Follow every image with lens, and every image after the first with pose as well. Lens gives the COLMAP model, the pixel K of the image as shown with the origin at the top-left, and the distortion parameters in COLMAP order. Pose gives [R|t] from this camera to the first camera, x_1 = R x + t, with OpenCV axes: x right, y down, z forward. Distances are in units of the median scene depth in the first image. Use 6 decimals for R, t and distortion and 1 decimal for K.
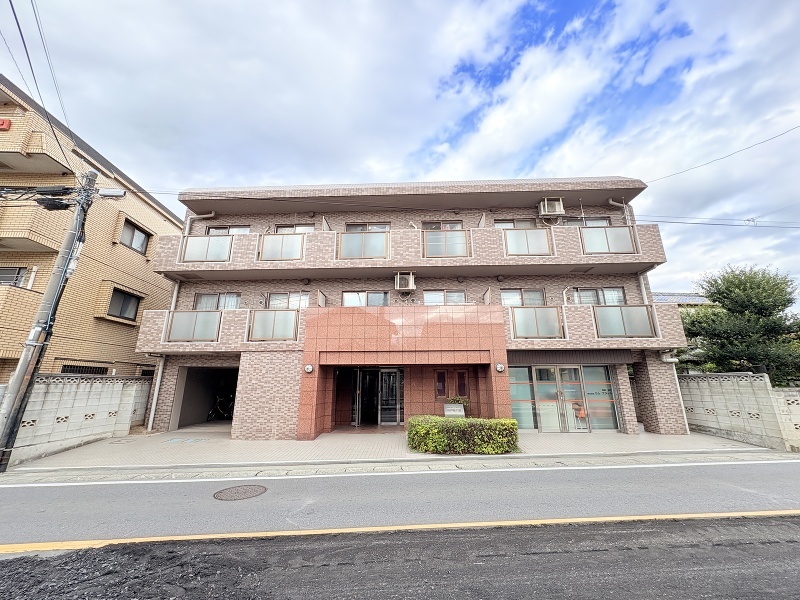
lens RADIAL K [[316.0, 0, 400.2], [0, 316.0, 304.1], [0, 0, 1]] dist [-0.002633, 0.000138]
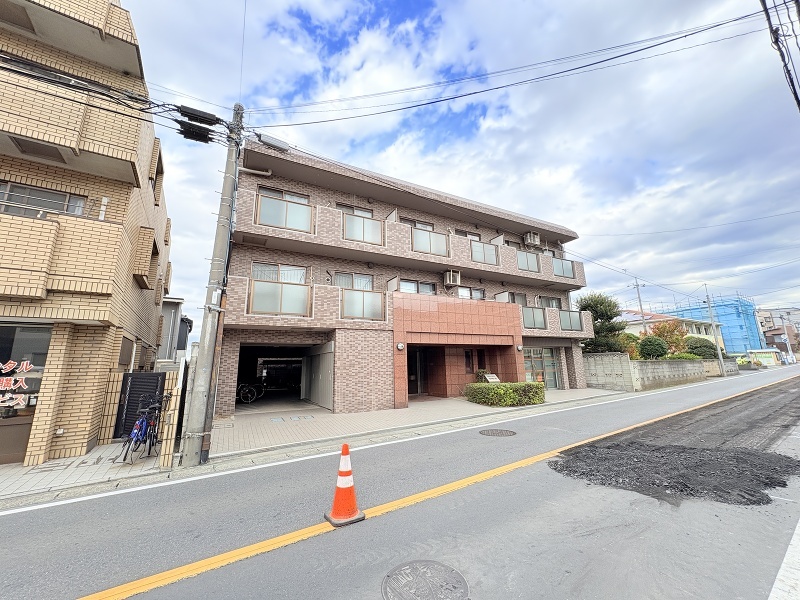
lens RADIAL K [[321.7, 0, 399.8], [0, 321.7, 293.1], [0, 0, 1]] dist [-0.004559, -0.000104]
pose [[0.862008, 0.099354, 0.497063, -0.835204], [-0.113538, 0.993532, -0.001692, 0.015643], [-0.494016, -0.054977, 0.867713, 0.010171]]
